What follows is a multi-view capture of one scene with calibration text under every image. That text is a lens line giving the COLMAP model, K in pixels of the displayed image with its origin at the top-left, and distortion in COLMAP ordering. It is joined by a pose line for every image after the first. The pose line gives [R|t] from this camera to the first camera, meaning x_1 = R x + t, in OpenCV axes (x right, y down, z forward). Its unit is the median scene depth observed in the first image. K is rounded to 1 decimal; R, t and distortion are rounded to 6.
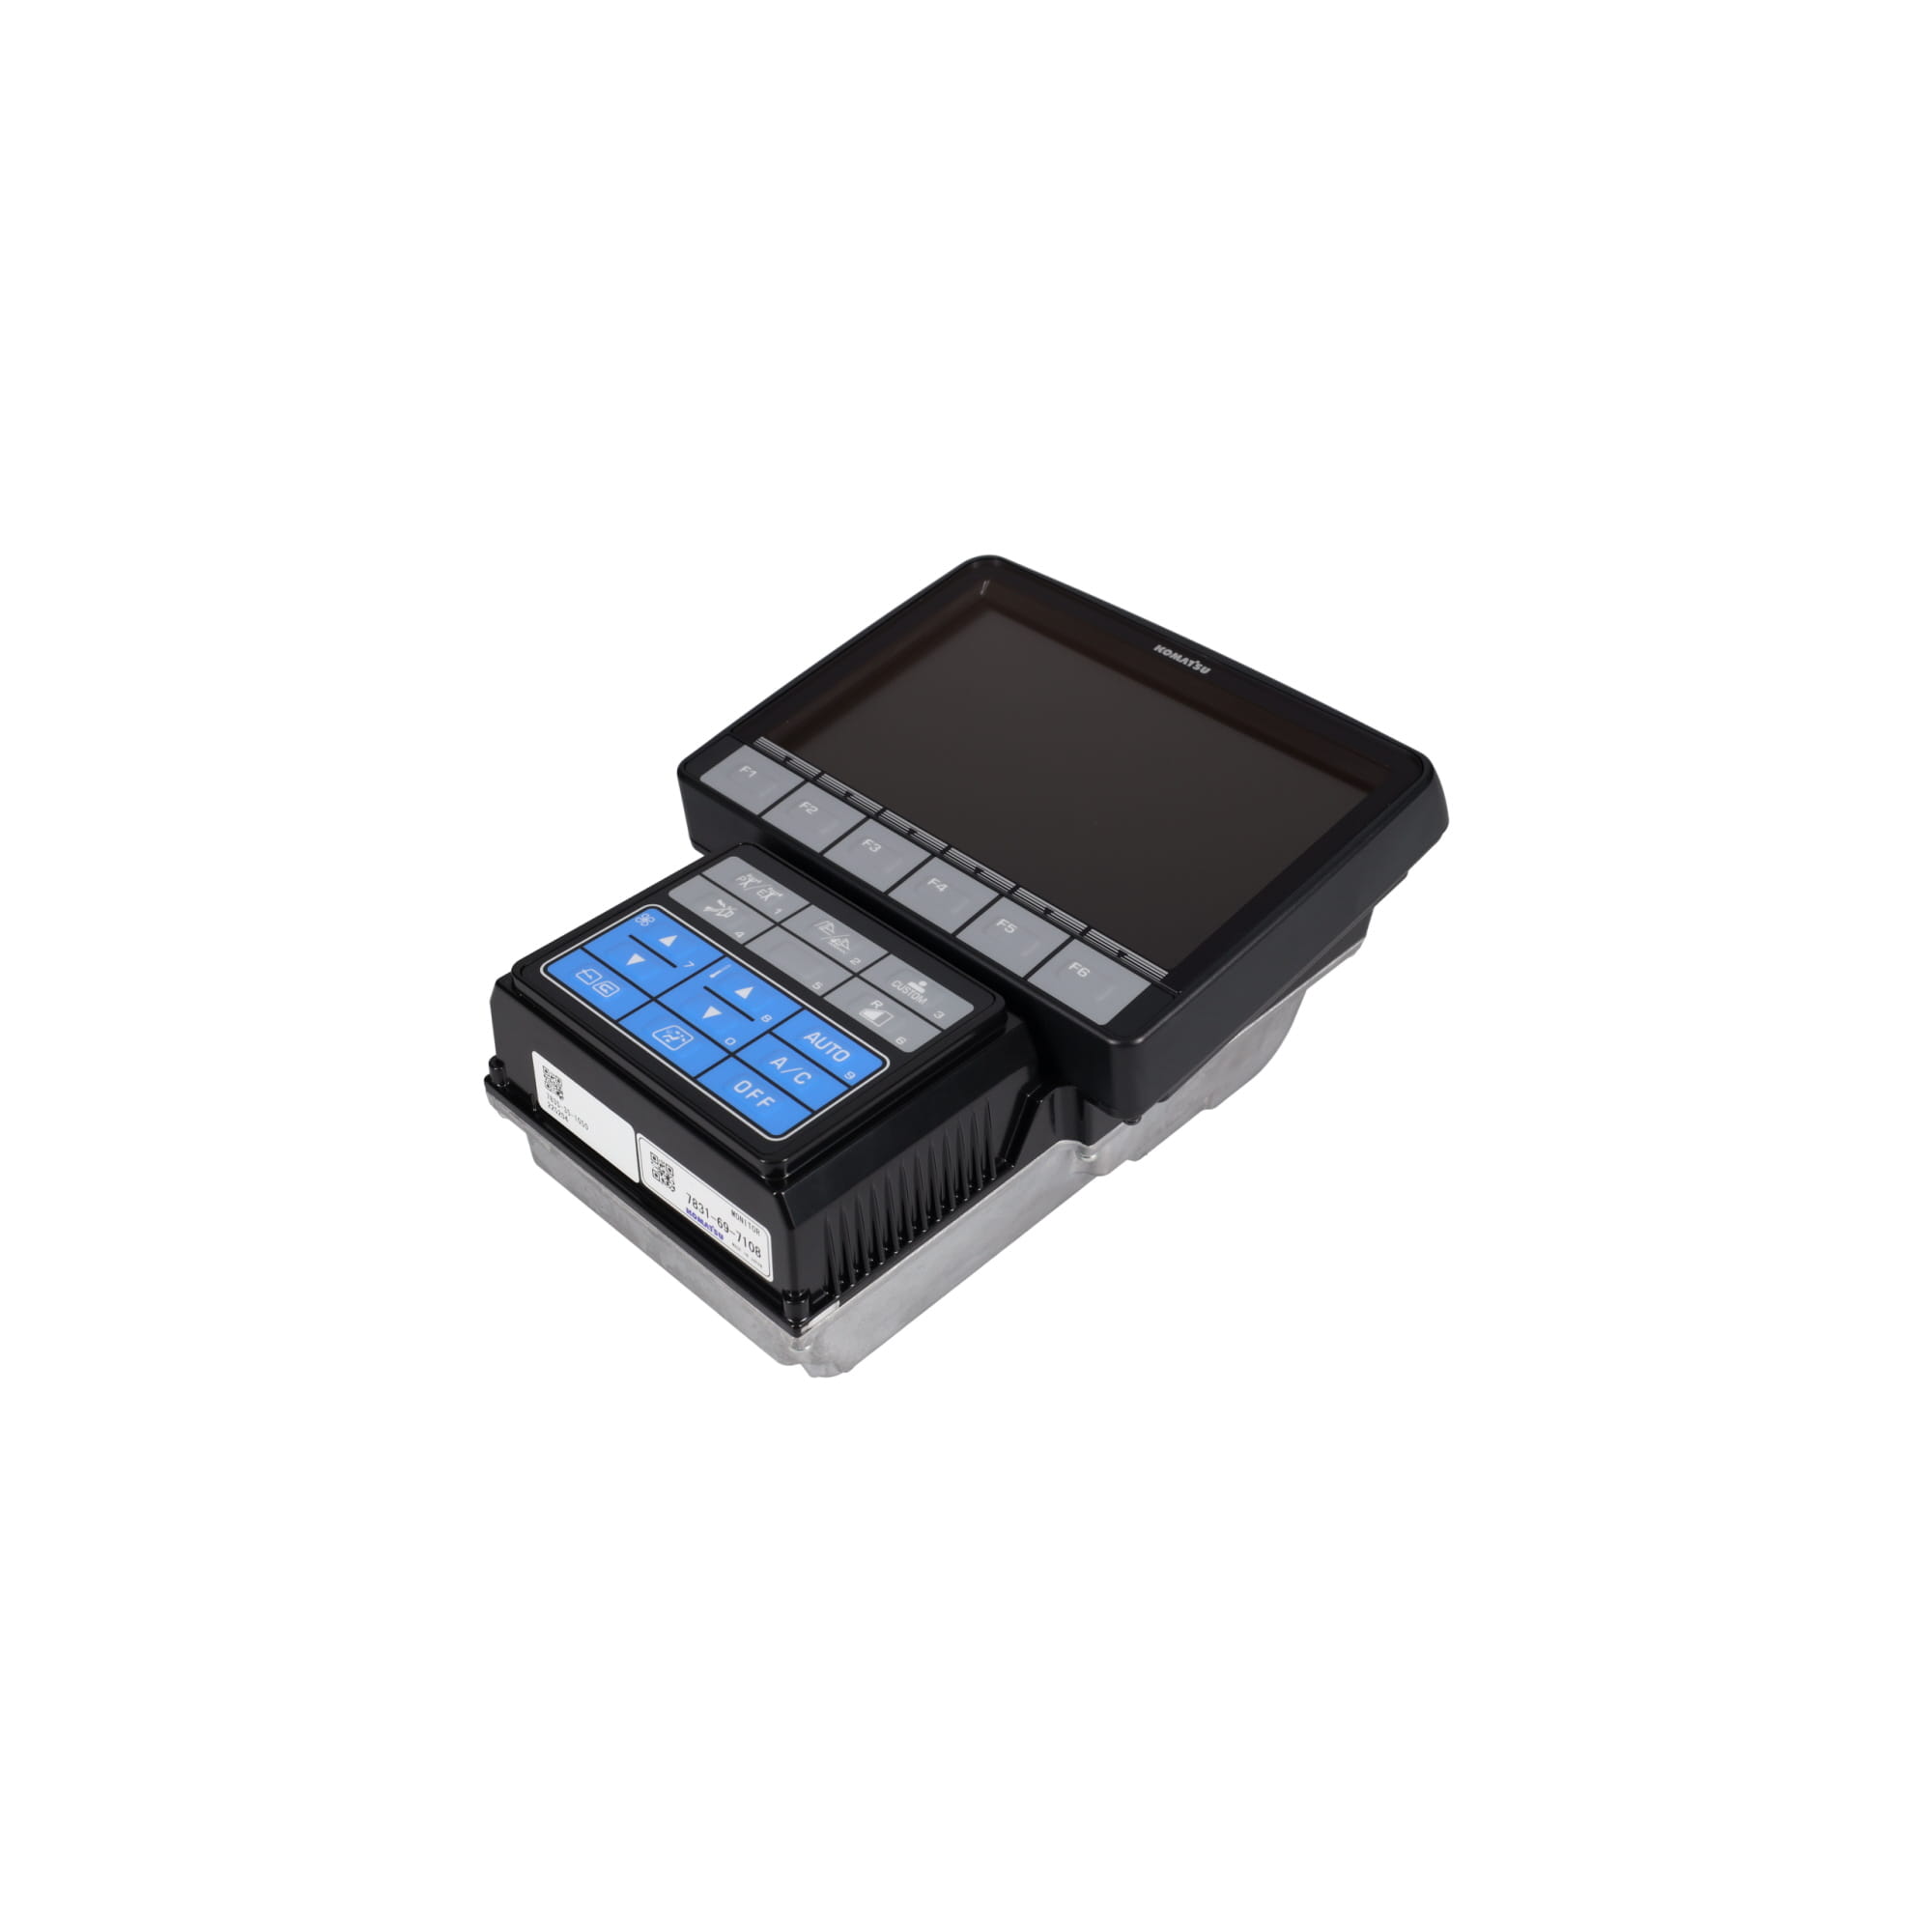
lens RADIAL K [[2051.2, 0, 966.0], [0, 2051.2, 966.0], [0, 0, 1]] dist [-0.006686, -0.001562]
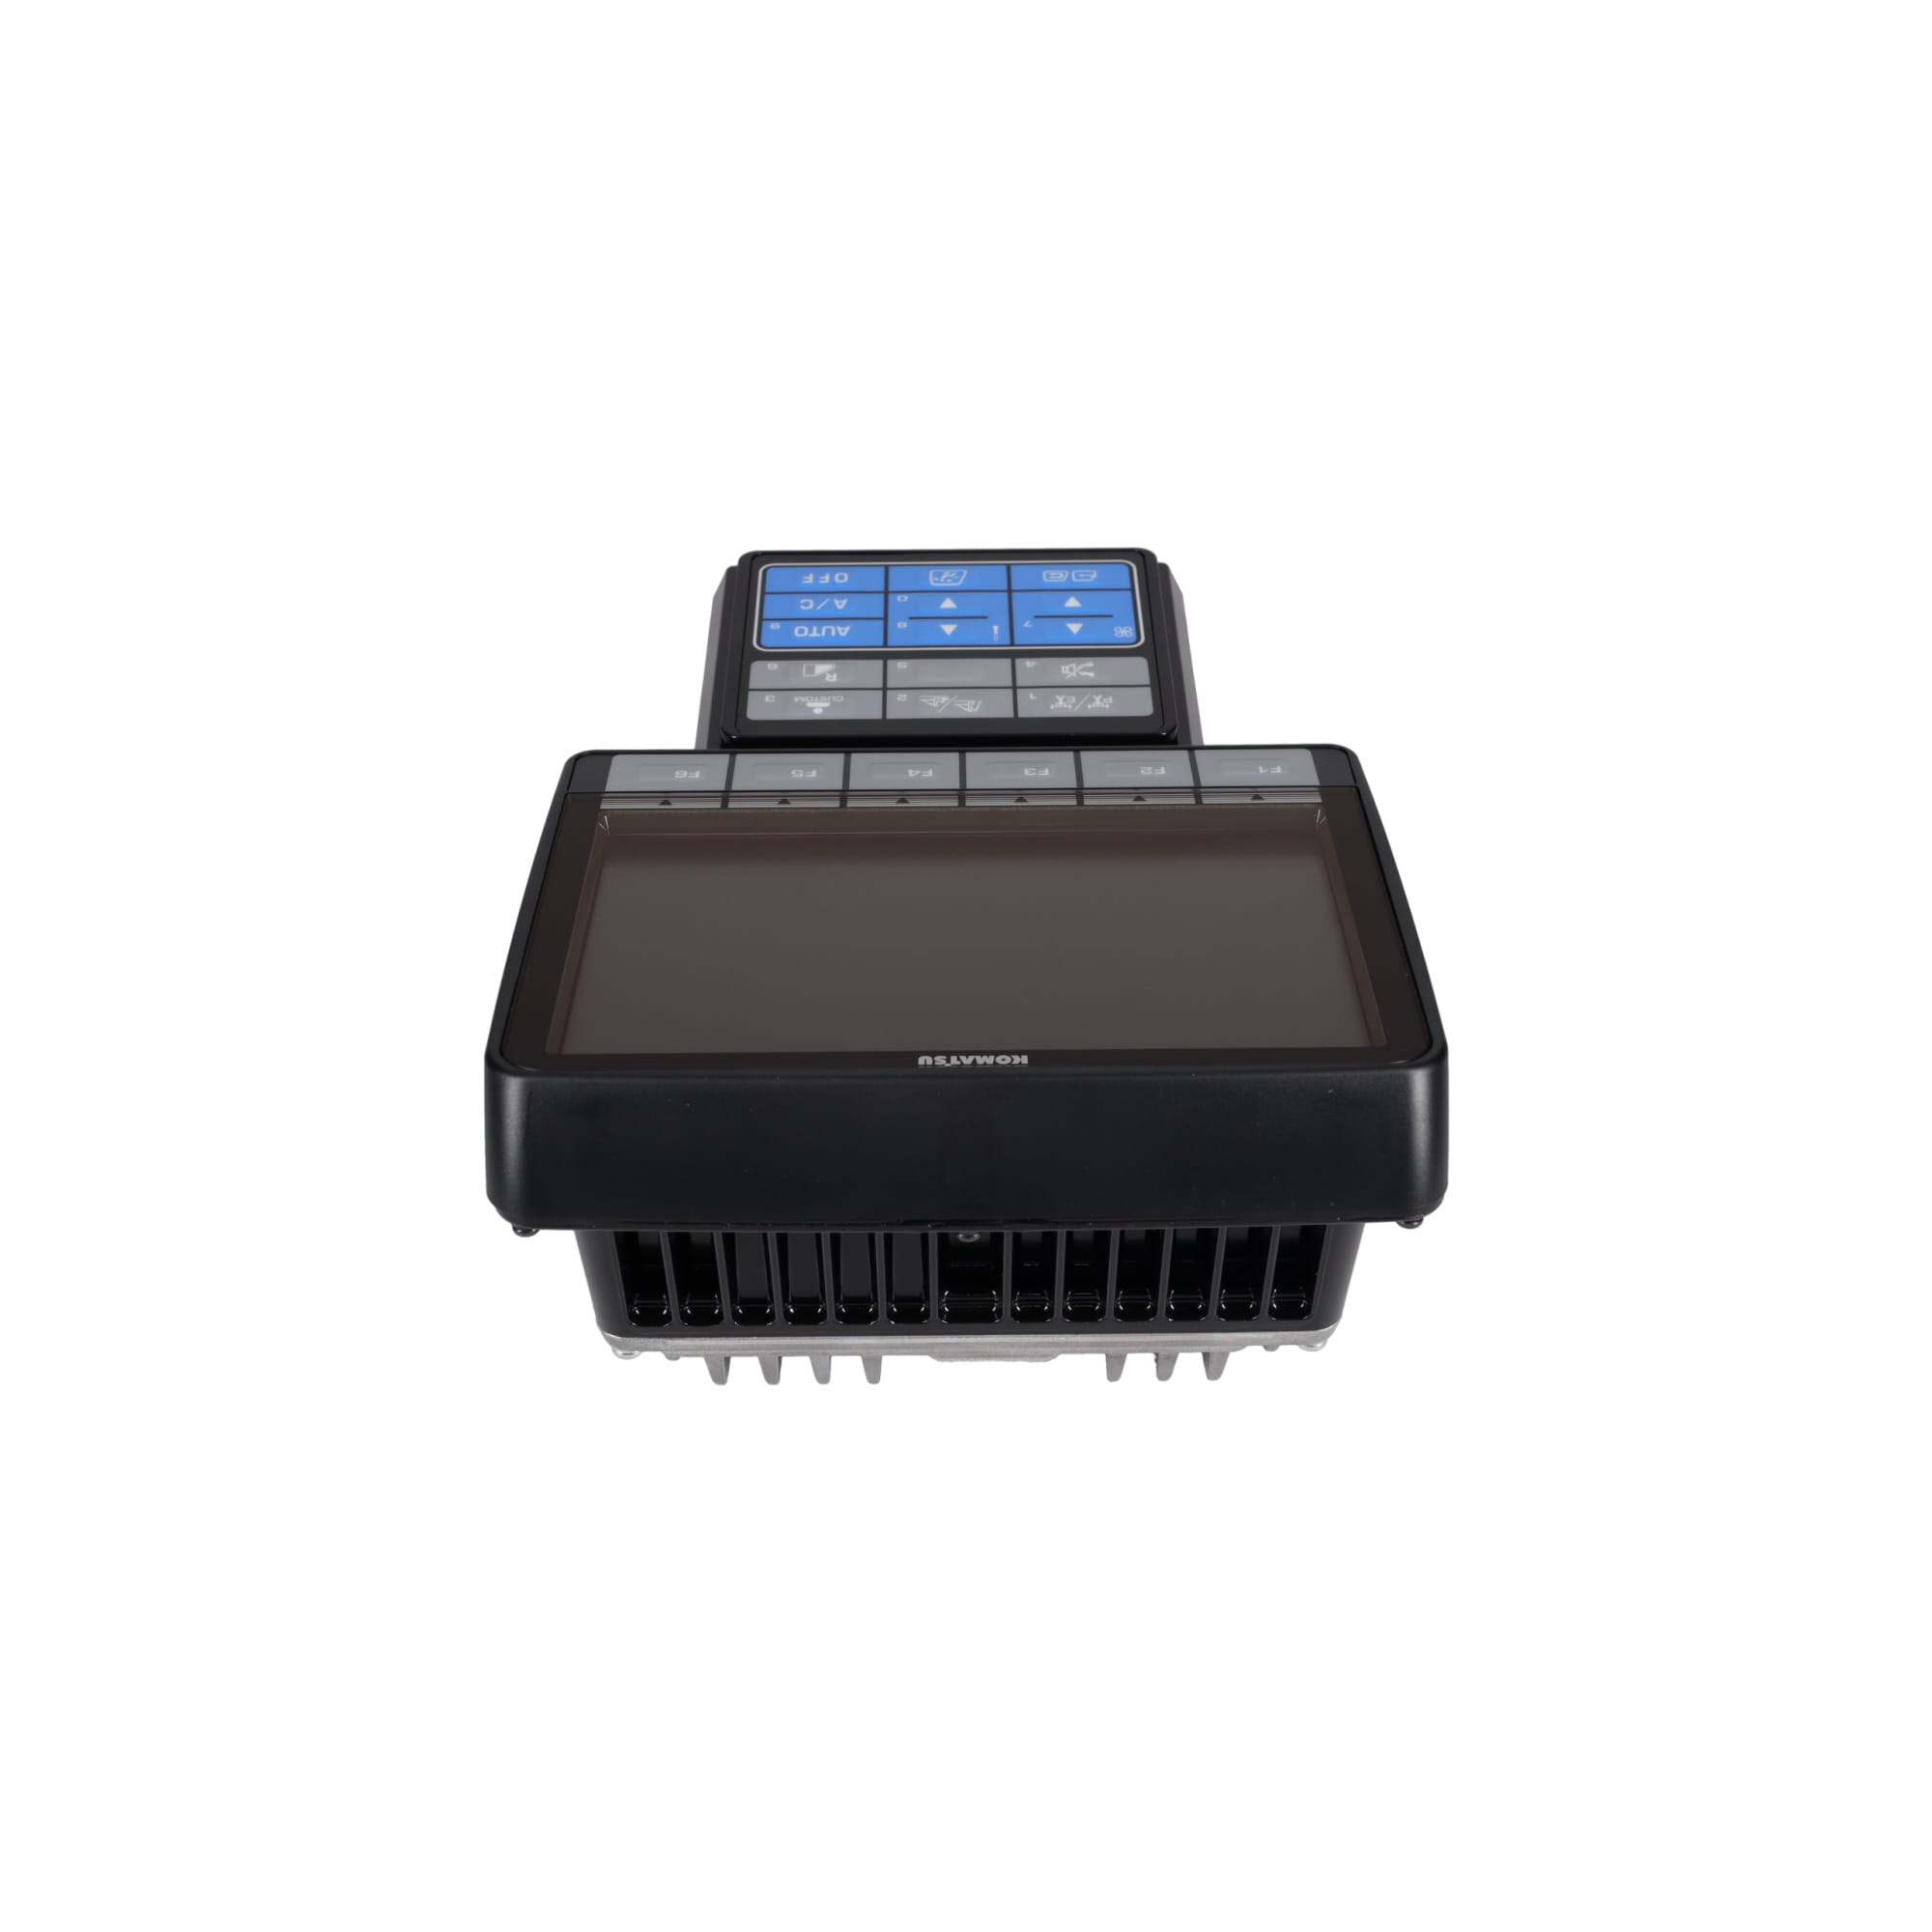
lens RADIAL K [[2676.9, 0, 966.0], [0, 2676.9, 966.0], [0, 0, 1]] dist [-0.002874, -0.002188]
pose [[-0.710607, 0.439092, -0.549760, 0.605052], [-0.460818, 0.300000, 0.835252, -0.934488], [0.531681, 0.846876, -0.010841, 1.118970]]
